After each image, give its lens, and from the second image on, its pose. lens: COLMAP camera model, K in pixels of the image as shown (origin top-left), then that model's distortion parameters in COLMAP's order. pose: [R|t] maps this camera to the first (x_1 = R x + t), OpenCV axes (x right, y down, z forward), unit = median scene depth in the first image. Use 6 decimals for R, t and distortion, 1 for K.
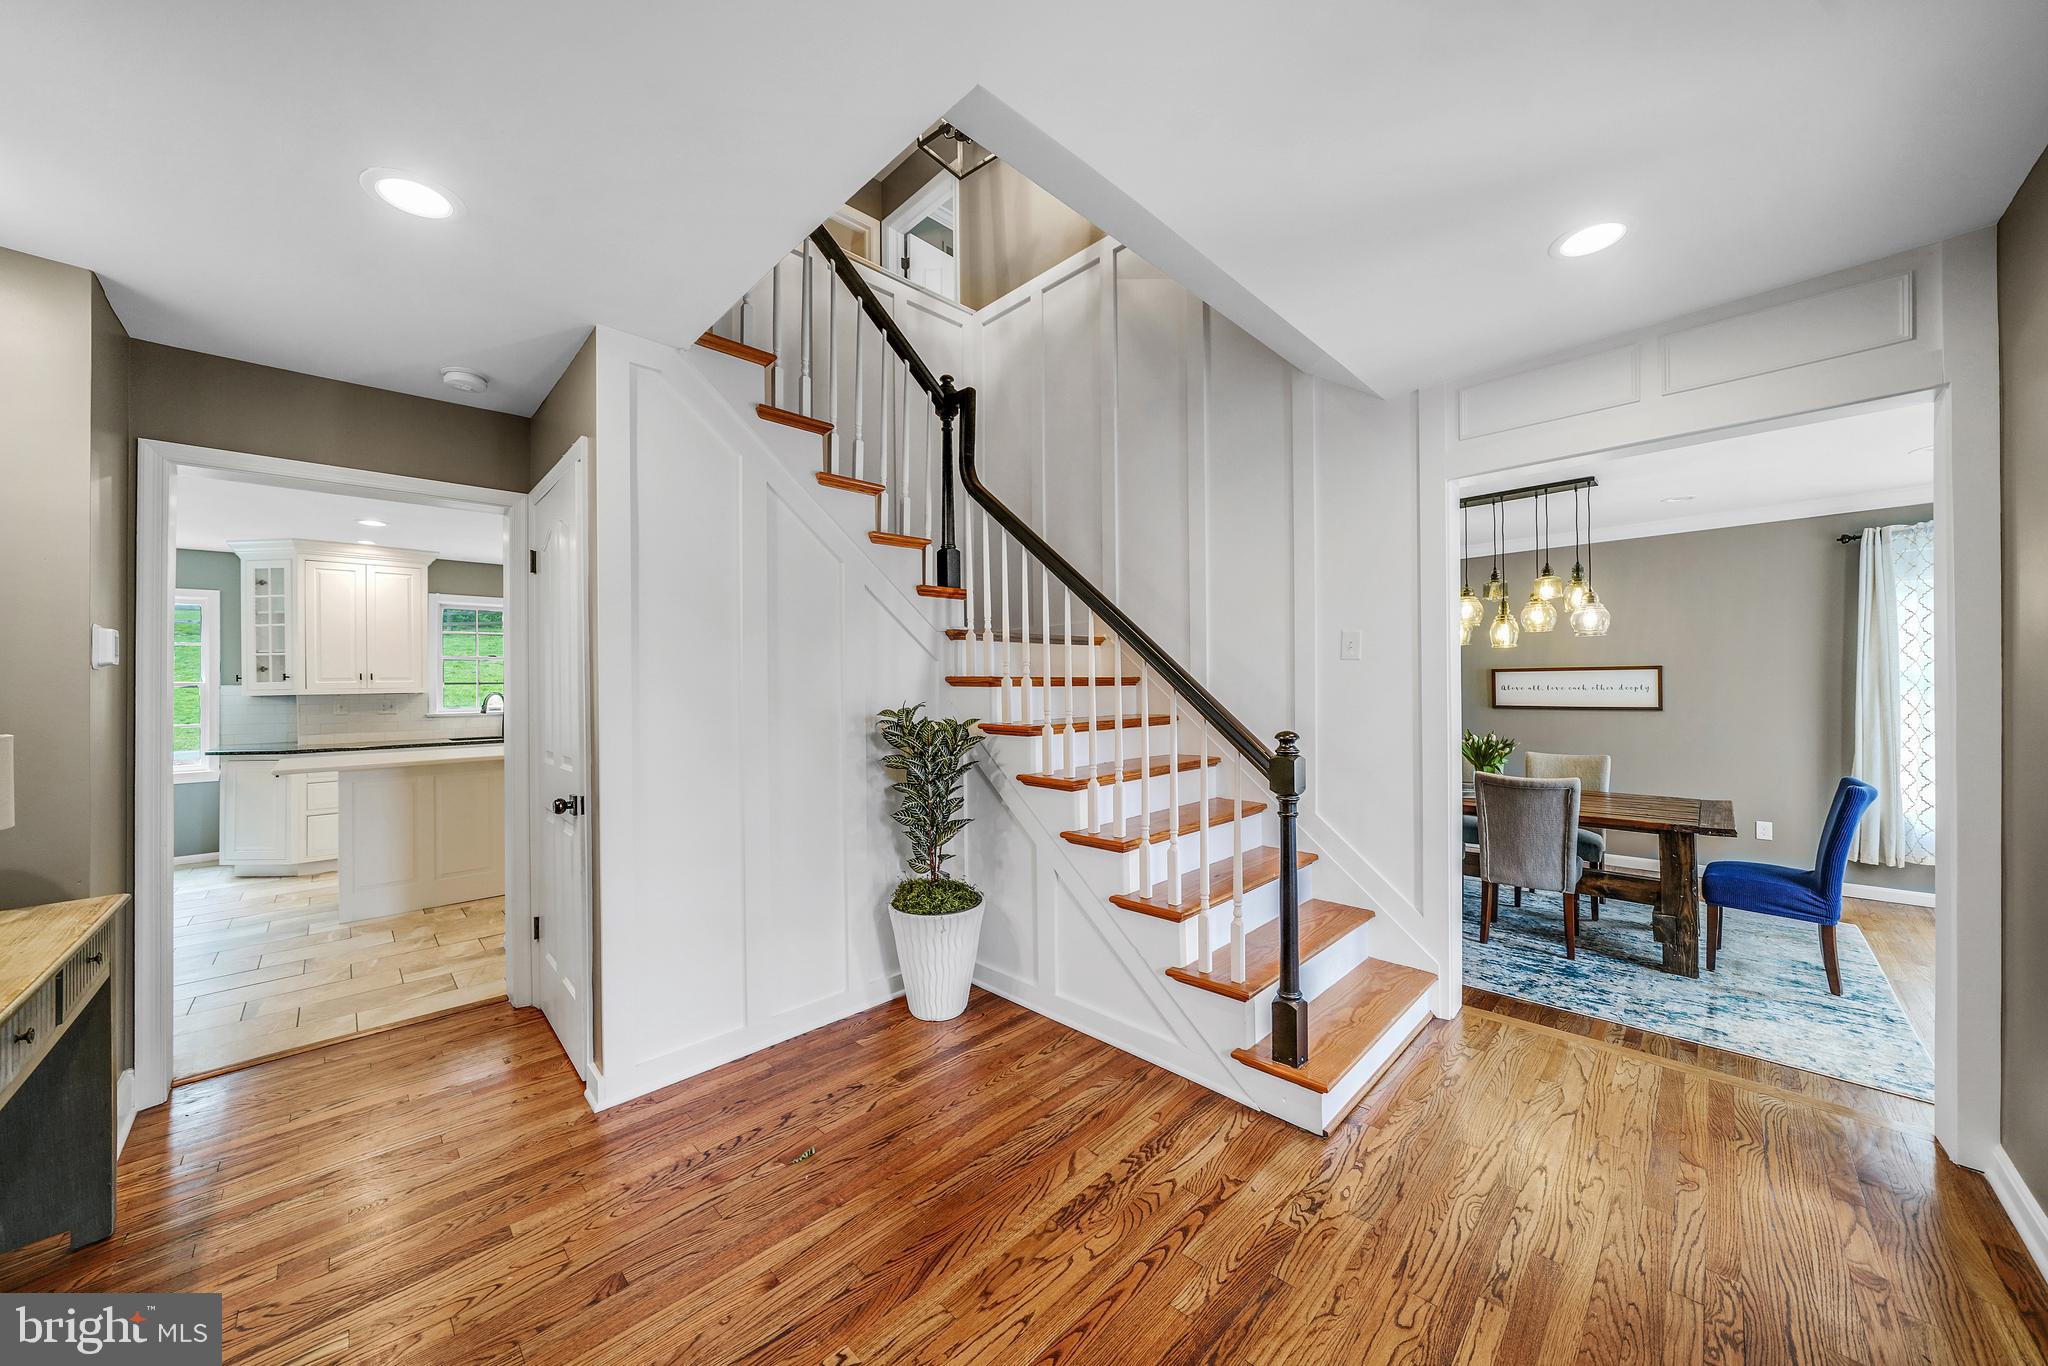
lens RADIAL K [[703.9, 0, 1024.9], [0, 703.9, 676.9], [0, 0, 1]] dist [-0.027338, 0.003027]
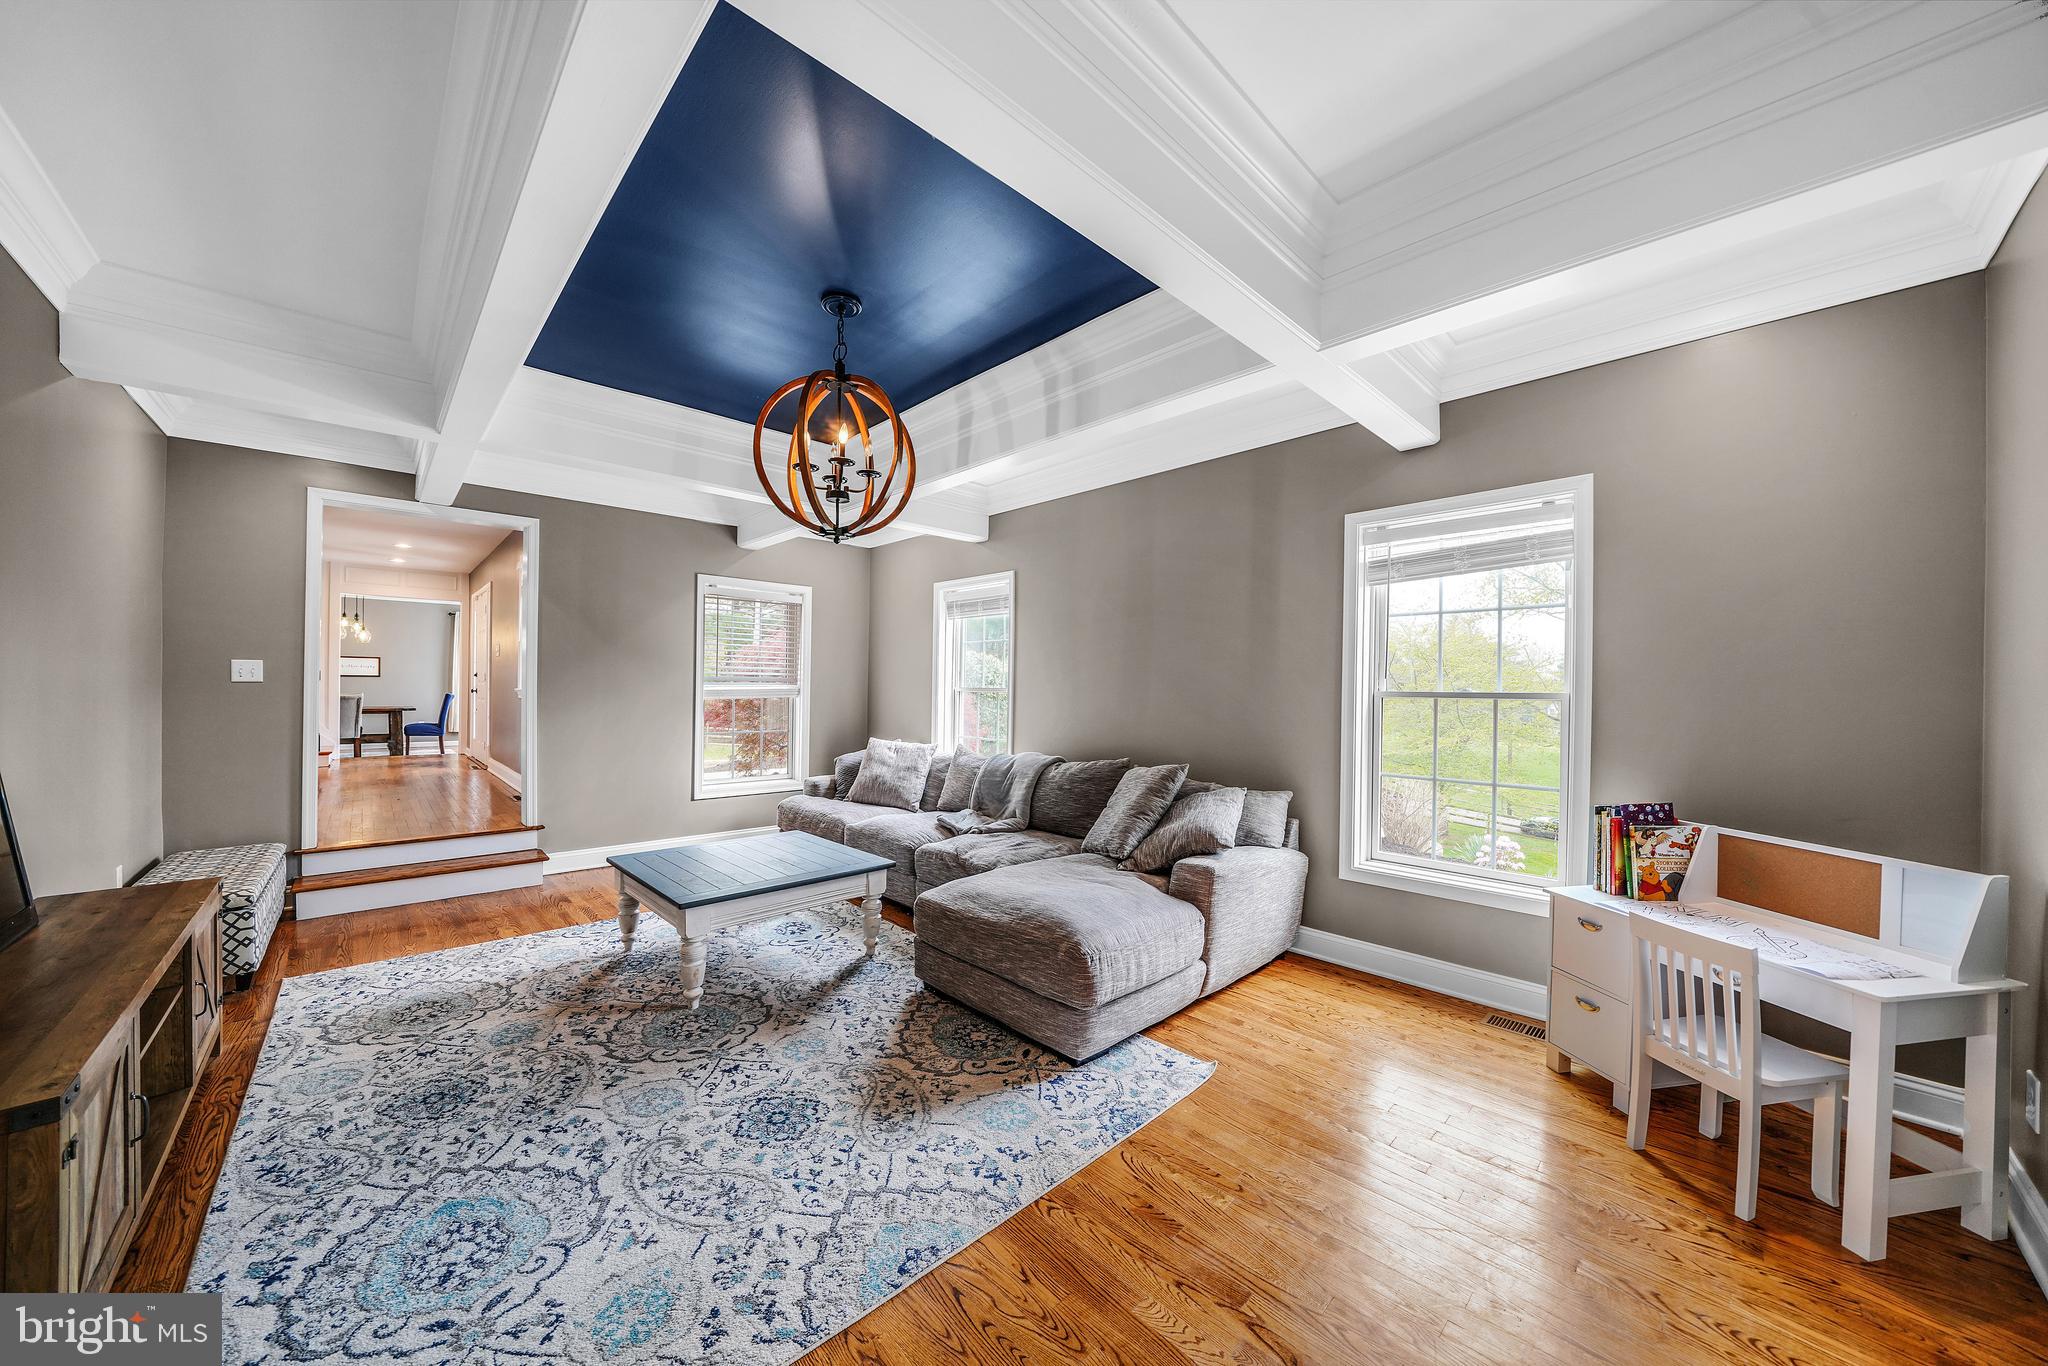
lens RADIAL K [[703.9, 0, 1032.7], [0, 703.9, 681.5], [0, 0, 1]] dist [-0.027338, 0.003027]
pose [[0.017230, 0.015789, 0.999727, -2.624961], [-0.016396, 0.999745, -0.015507, 0.129530], [-0.999717, -0.016124, 0.017484, -2.380048]]
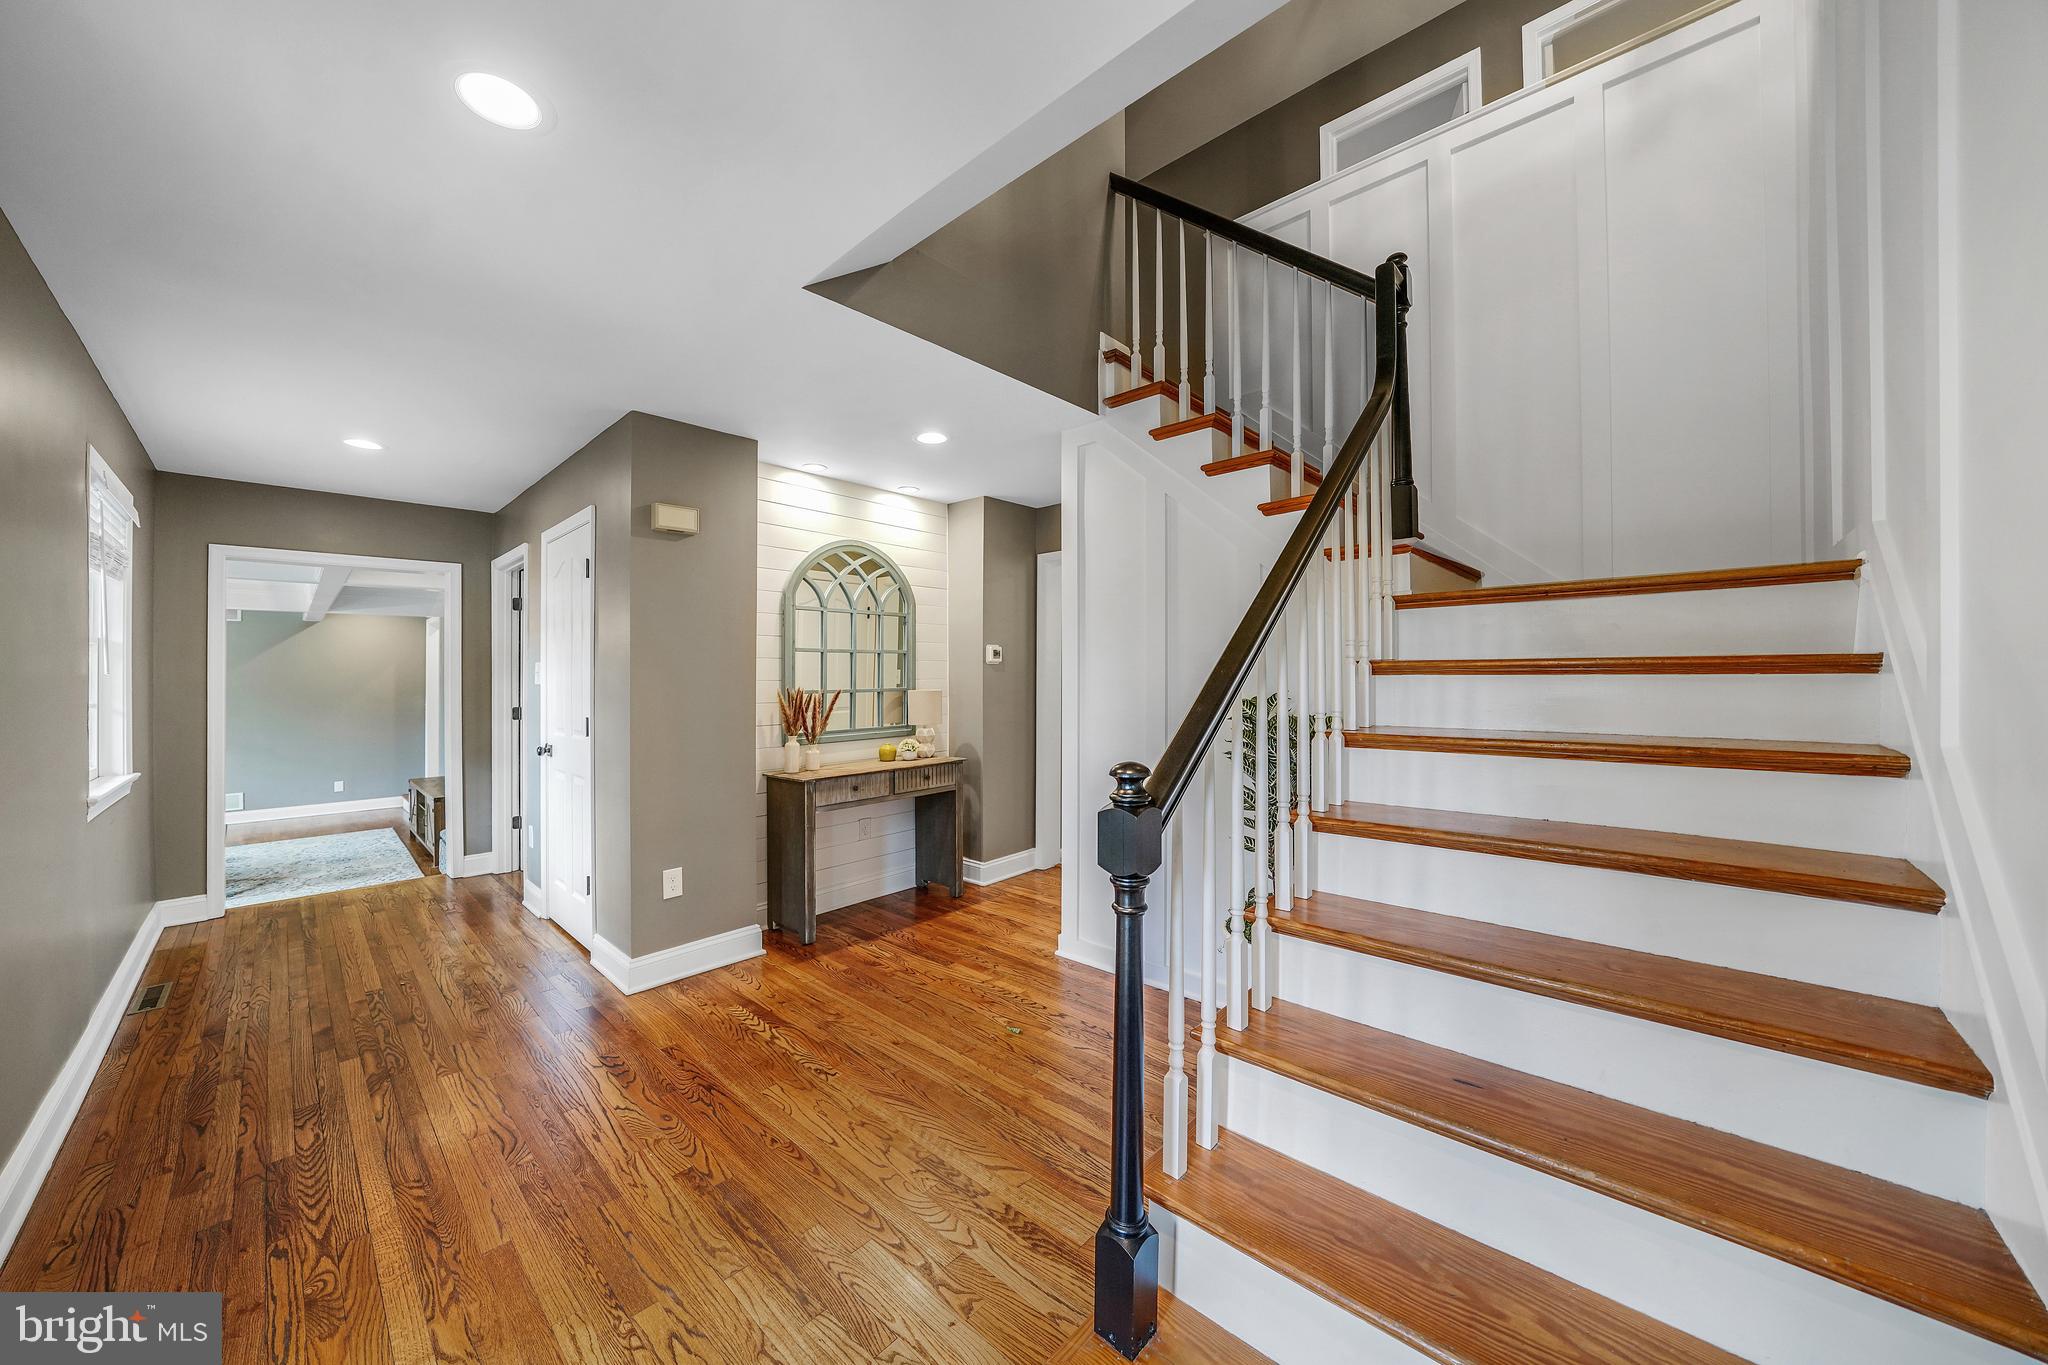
lens RADIAL K [[703.9, 0, 1014.2], [0, 703.9, 671.1], [0, 0, 1]] dist [-0.027338, 0.003027]
pose [[0.047251, 0.009616, -0.998837, 1.125165], [0.017652, 0.999789, 0.010460, -0.007775], [0.998727, -0.018126, 0.047071, 1.064299]]
